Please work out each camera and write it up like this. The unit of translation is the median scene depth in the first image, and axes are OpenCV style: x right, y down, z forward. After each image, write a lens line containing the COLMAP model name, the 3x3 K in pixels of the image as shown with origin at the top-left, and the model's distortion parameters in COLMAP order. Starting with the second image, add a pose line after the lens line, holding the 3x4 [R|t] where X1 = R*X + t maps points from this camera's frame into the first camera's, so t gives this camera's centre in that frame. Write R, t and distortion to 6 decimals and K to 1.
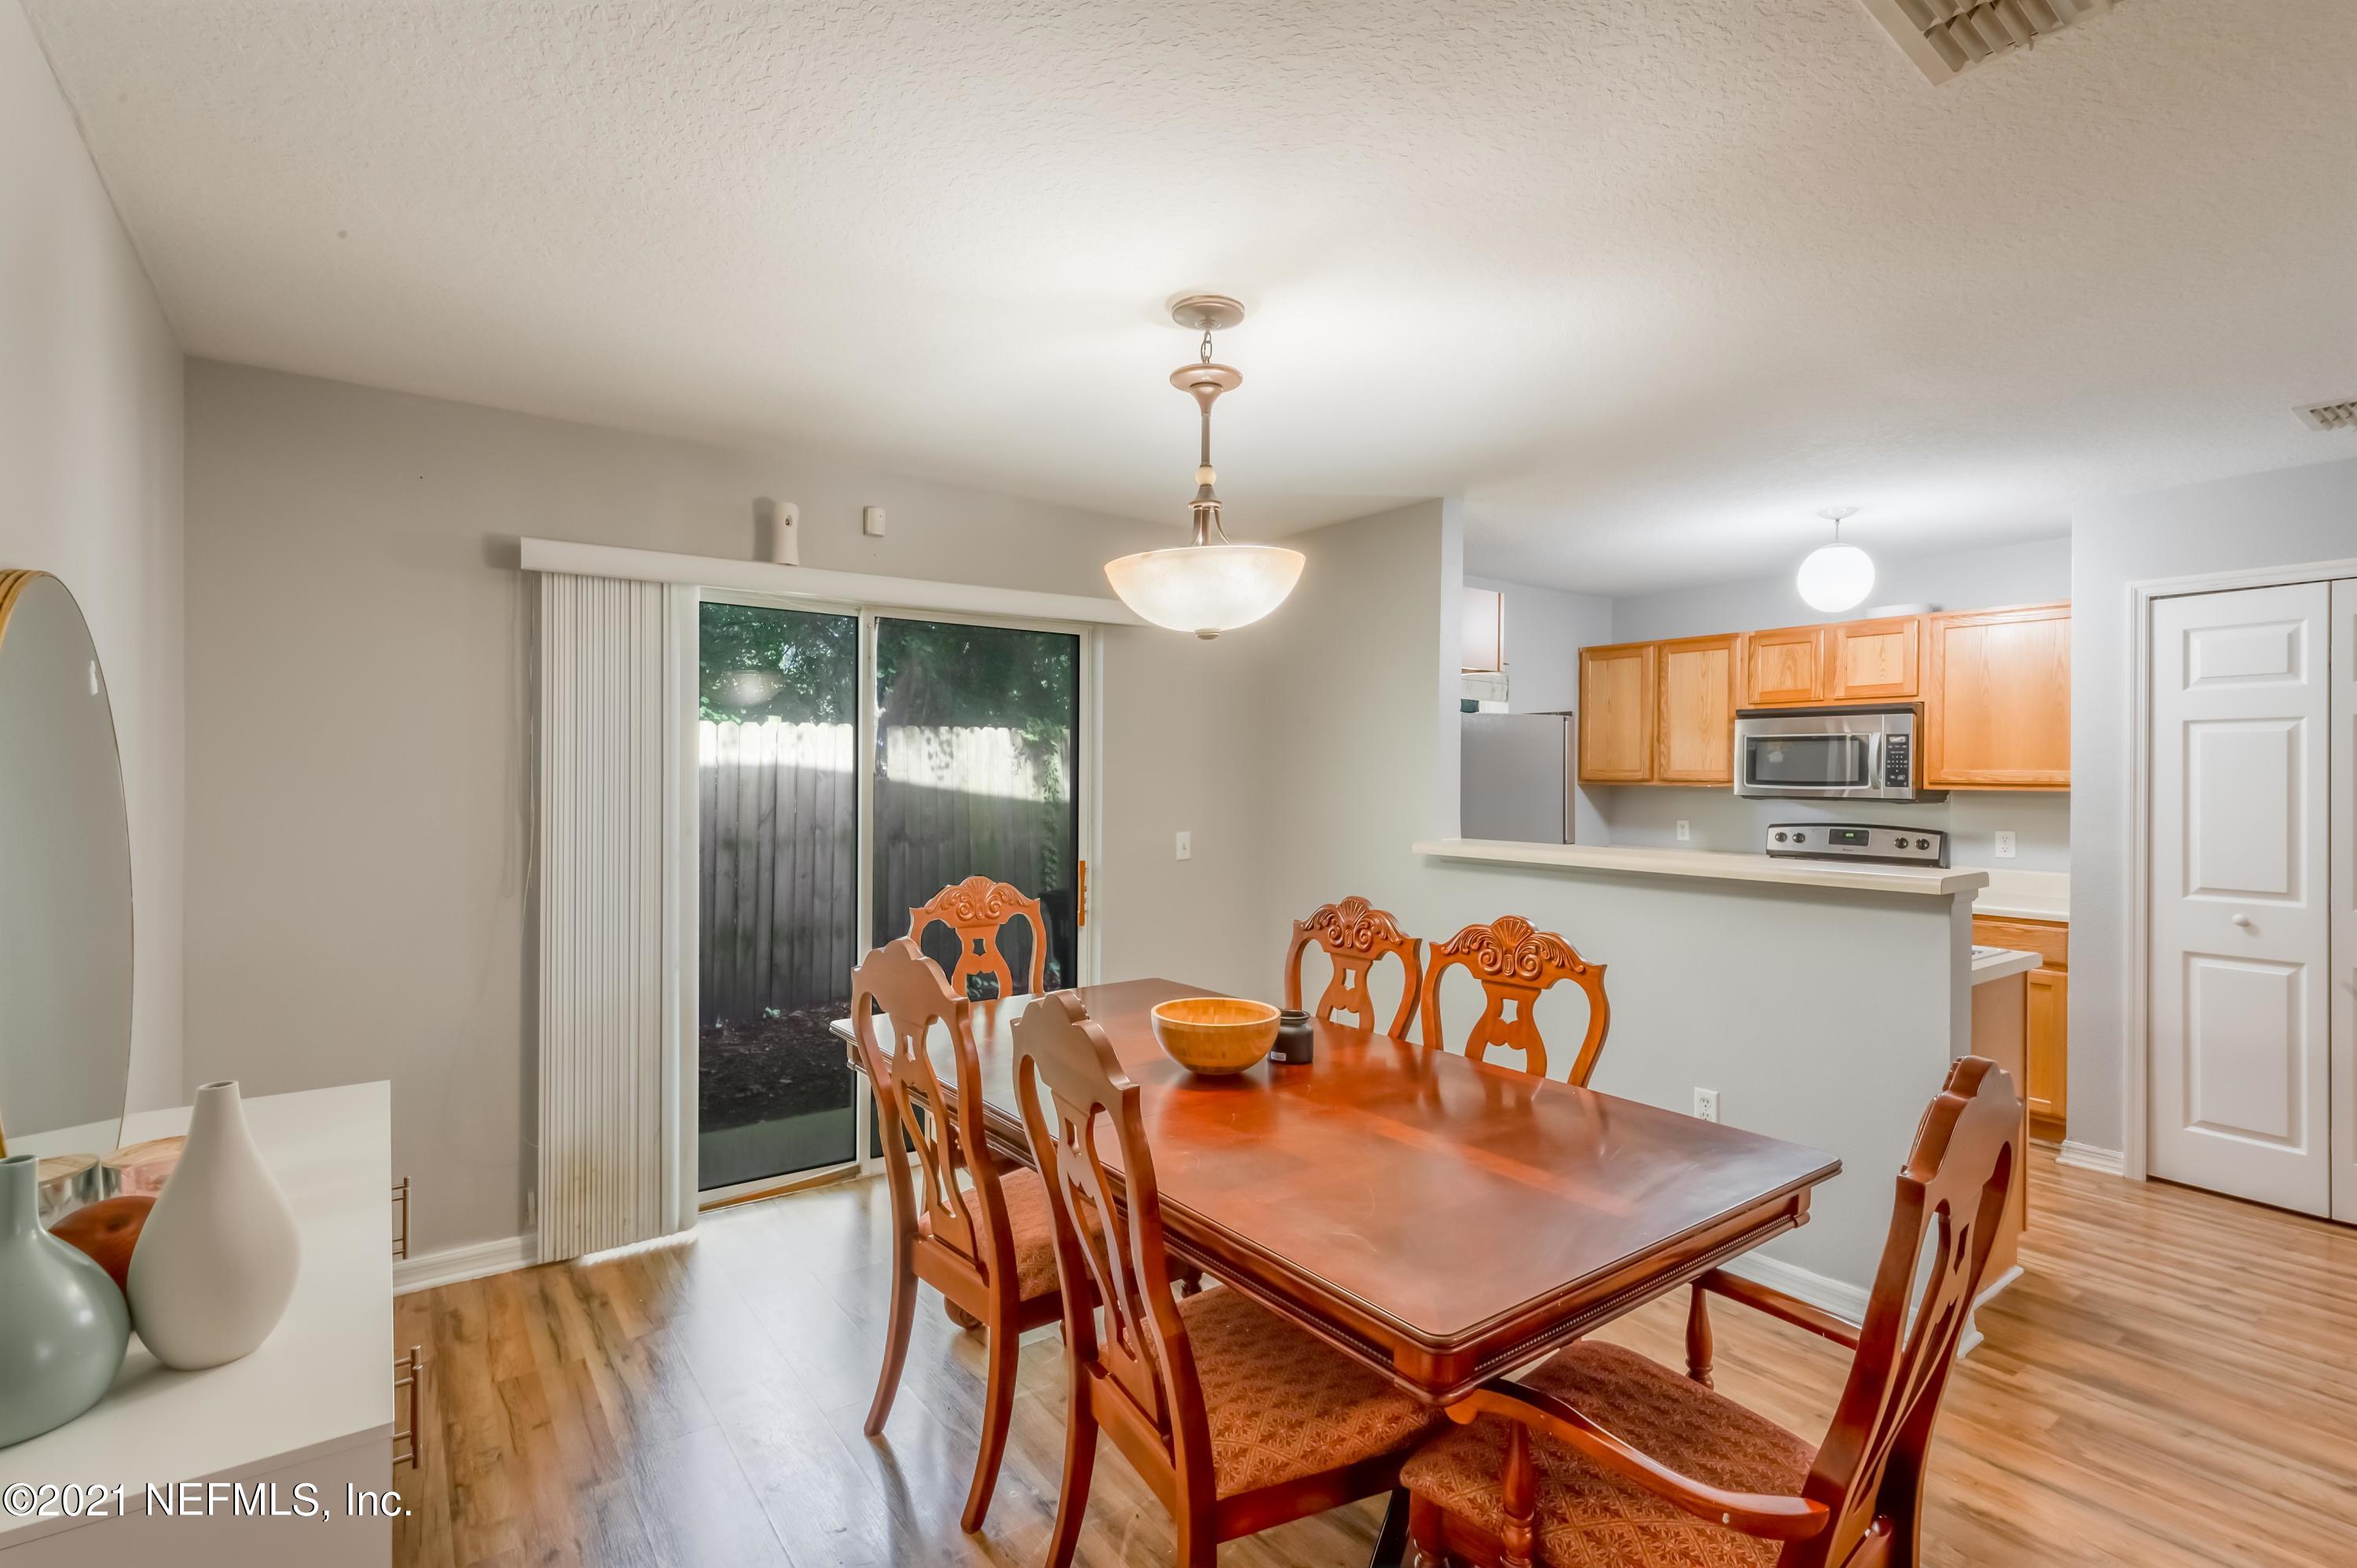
lens RADIAL K [[1107.7, 0, 1172.2], [0, 1107.7, 780.5], [0, 0, 1]] dist [0.010167, -0.001908]
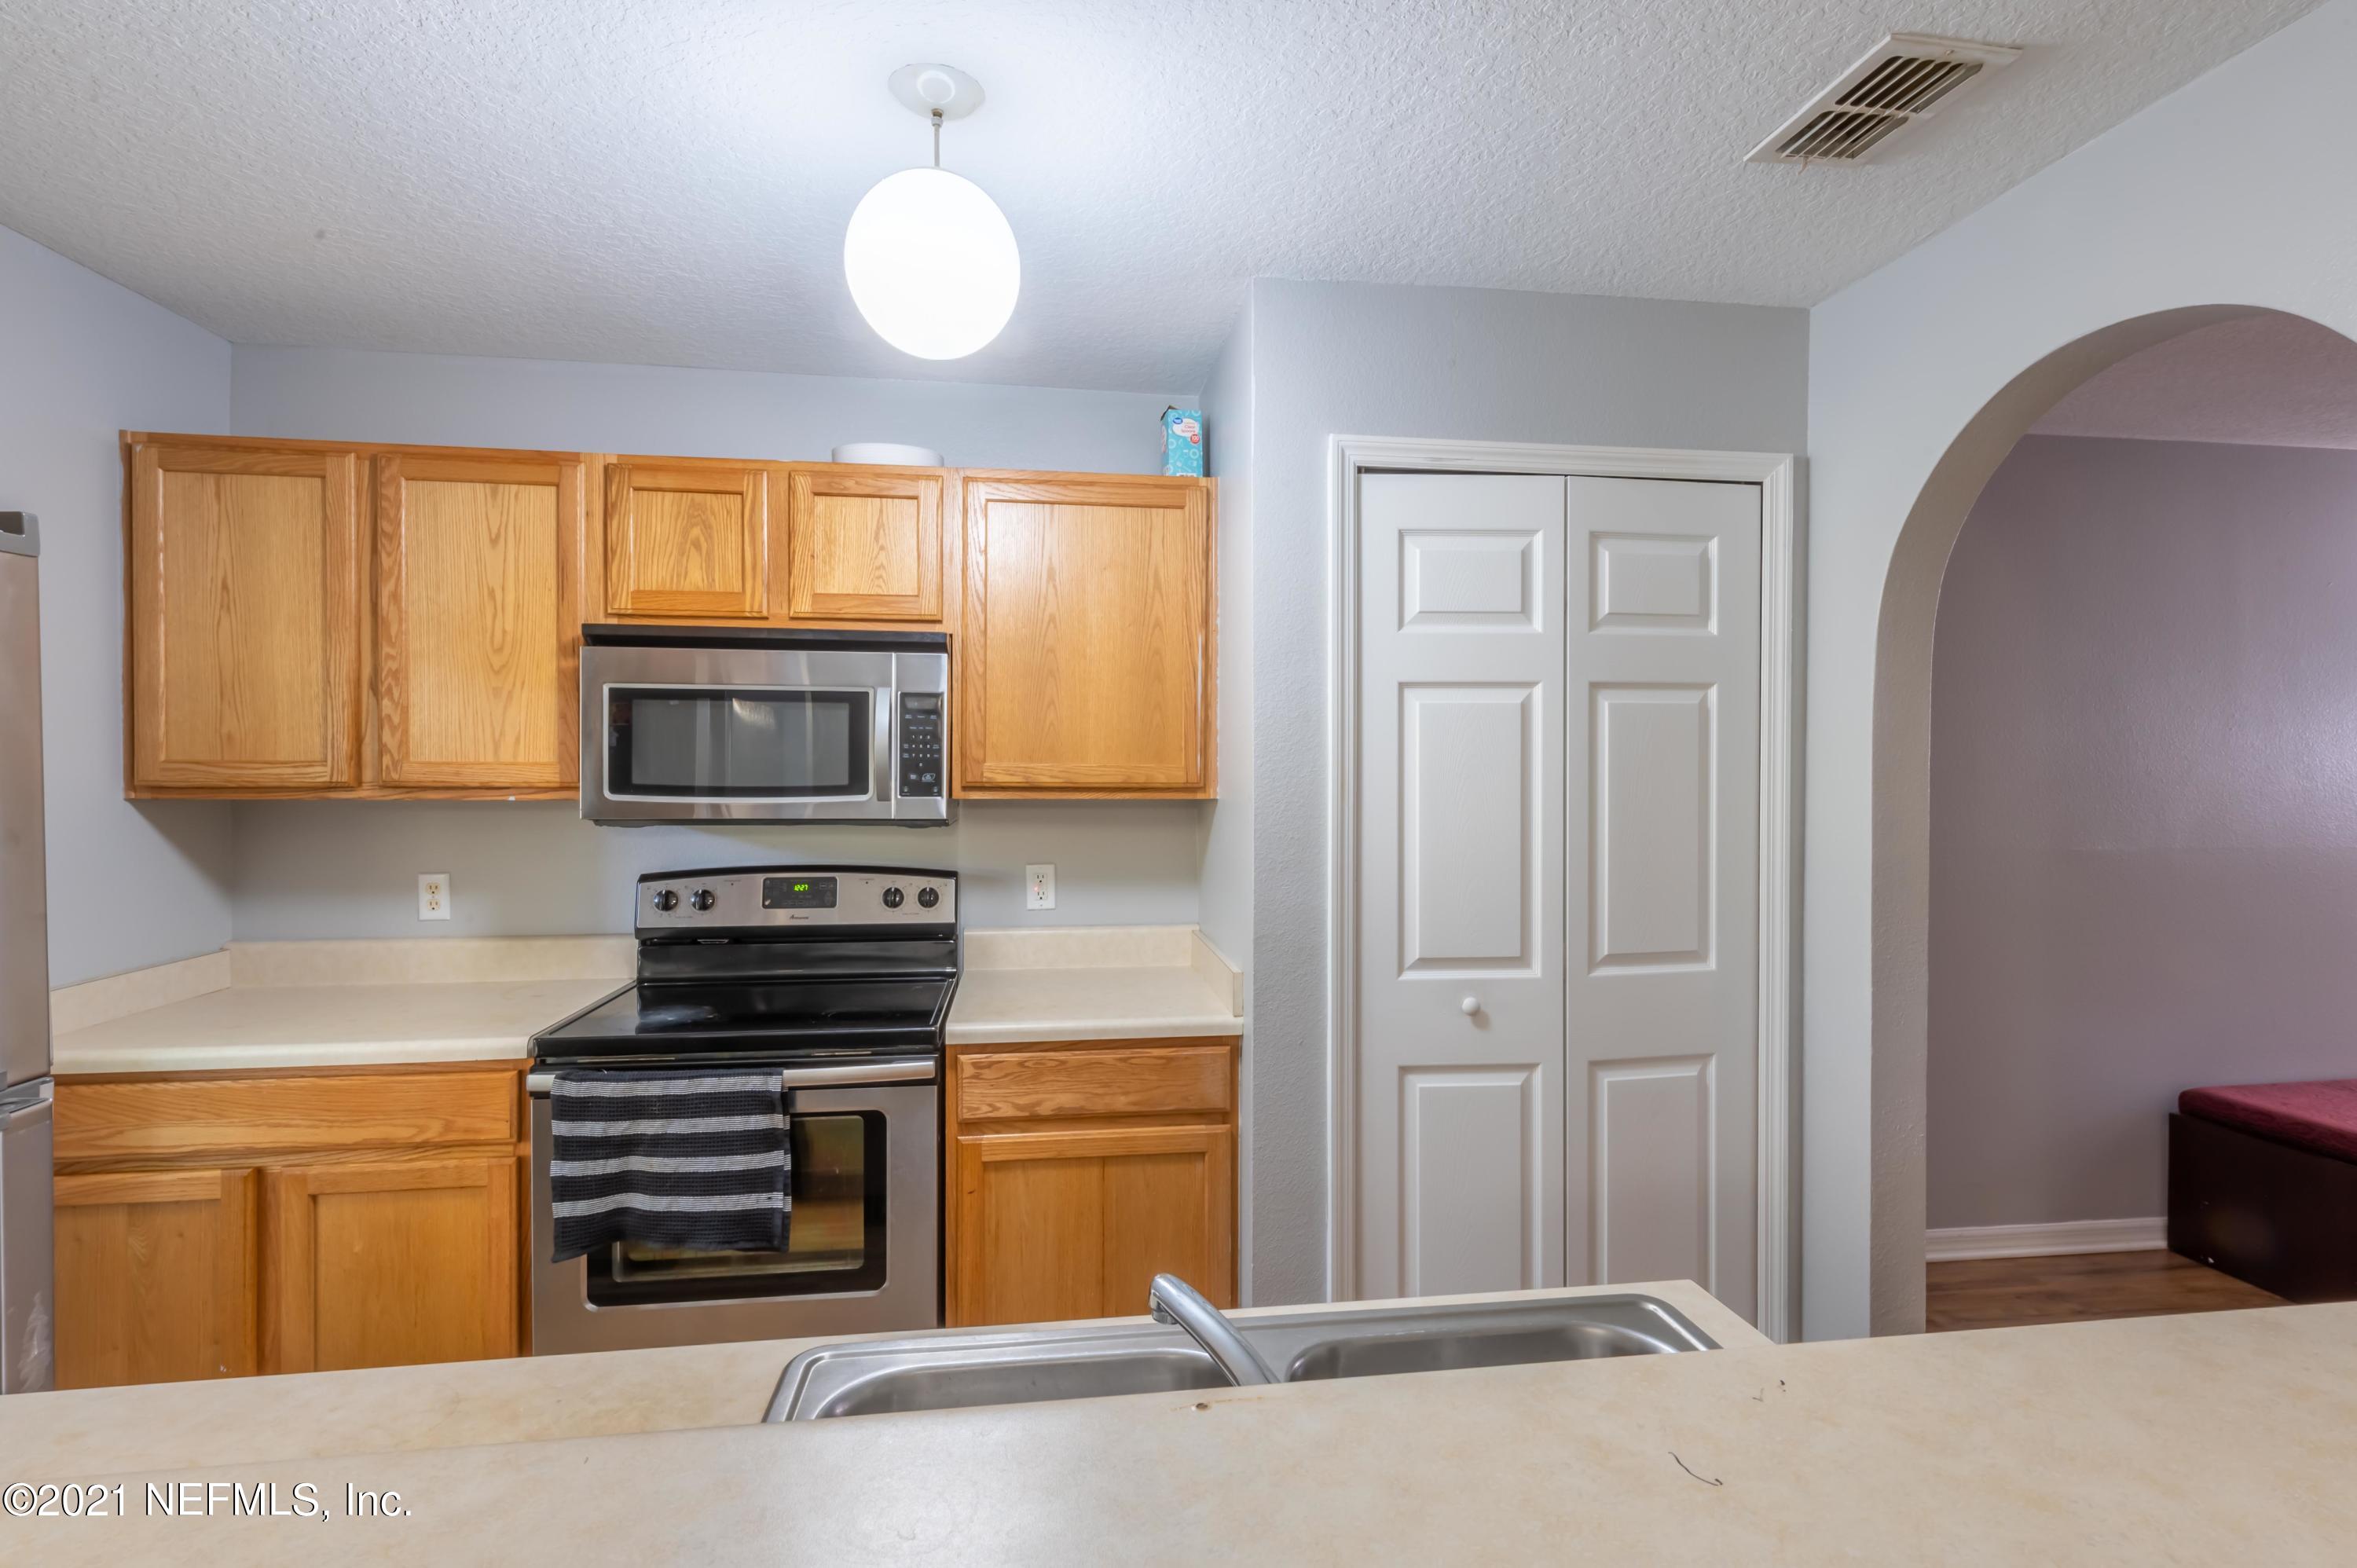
lens RADIAL K [[1107.7, 0, 1188.0], [0, 1107.7, 778.0], [0, 0, 1]] dist [0.010167, -0.001908]
pose [[0.472645, -0.009800, 0.881198, 0.260612], [0.005423, 0.999952, 0.008212, -0.005999], [-0.881236, 0.000897, 0.472676, 0.648577]]
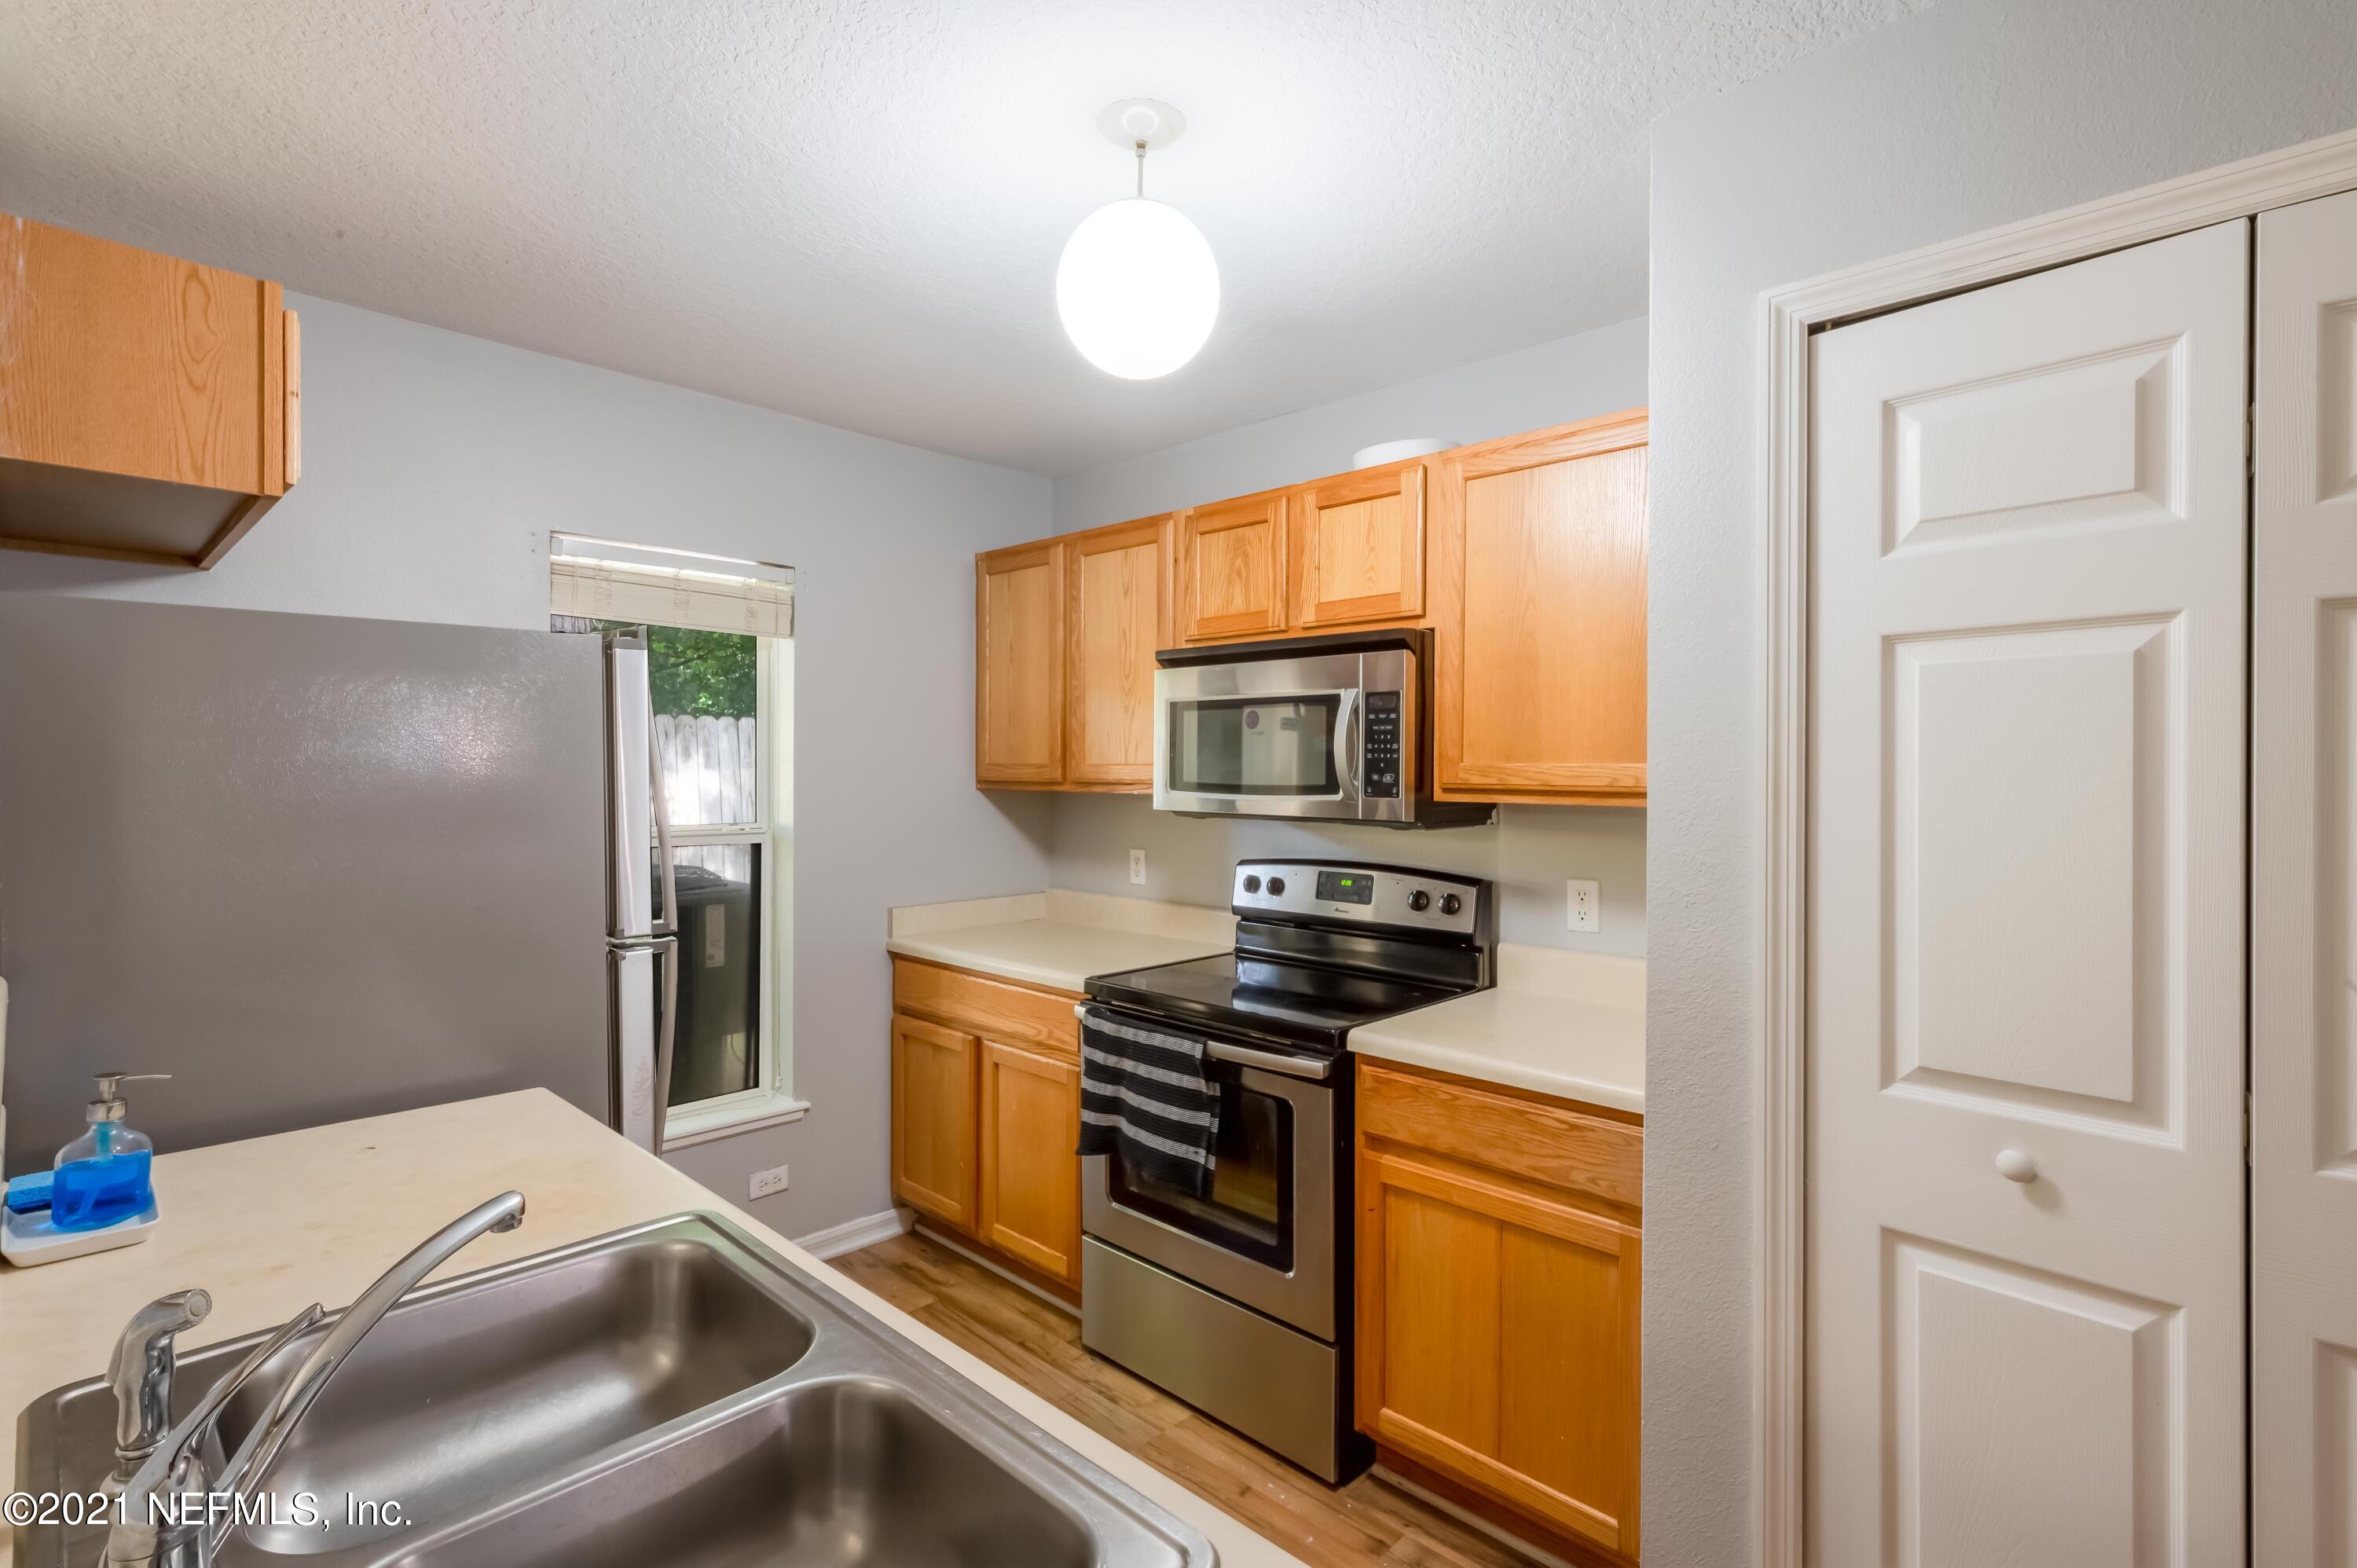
lens RADIAL K [[1107.7, 0, 1172.5], [0, 1107.7, 778.4], [0, 0, 1]] dist [0.010167, -0.001908]
pose [[0.986089, -0.001780, 0.166210, 0.473552], [0.001427, 0.999996, 0.002241, -0.003793], [-0.166213, -0.001972, 0.986088, 0.521448]]
